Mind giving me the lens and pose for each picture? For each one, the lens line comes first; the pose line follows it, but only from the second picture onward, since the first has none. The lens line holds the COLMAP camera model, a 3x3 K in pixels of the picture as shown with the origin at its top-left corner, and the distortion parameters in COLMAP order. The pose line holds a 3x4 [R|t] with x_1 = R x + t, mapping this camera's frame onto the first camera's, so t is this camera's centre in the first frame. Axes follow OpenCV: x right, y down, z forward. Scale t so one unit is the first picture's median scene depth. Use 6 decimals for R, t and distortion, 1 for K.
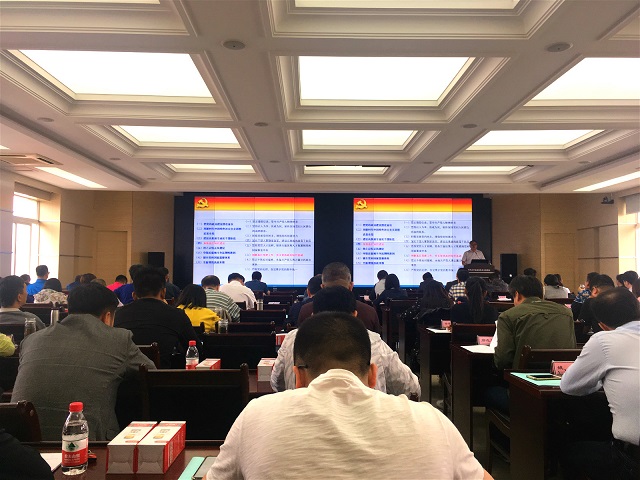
lens RADIAL K [[541.5, 0, 319.7], [0, 541.5, 241.1], [0, 0, 1]] dist [0.009826, -0.003750]
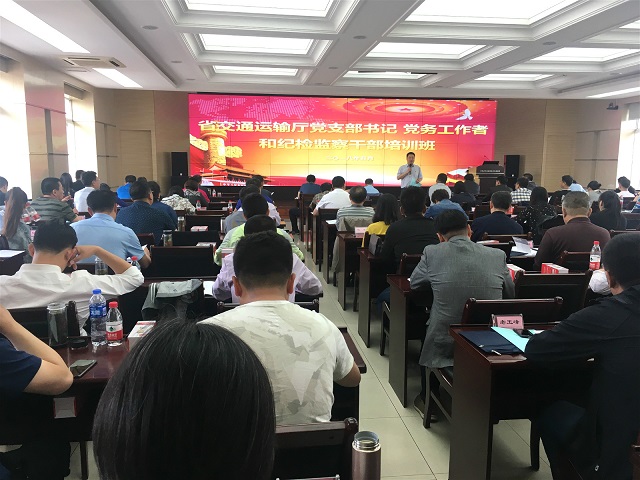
lens RADIAL K [[541.5, 0, 320.5], [0, 541.5, 239.9], [0, 0, 1]] dist [0.009826, -0.003750]
pose [[0.994870, -0.010452, 0.100623, -0.167808], [-0.009354, 0.980883, 0.194373, -0.020204], [-0.100731, -0.194317, 0.975753, -0.050025]]
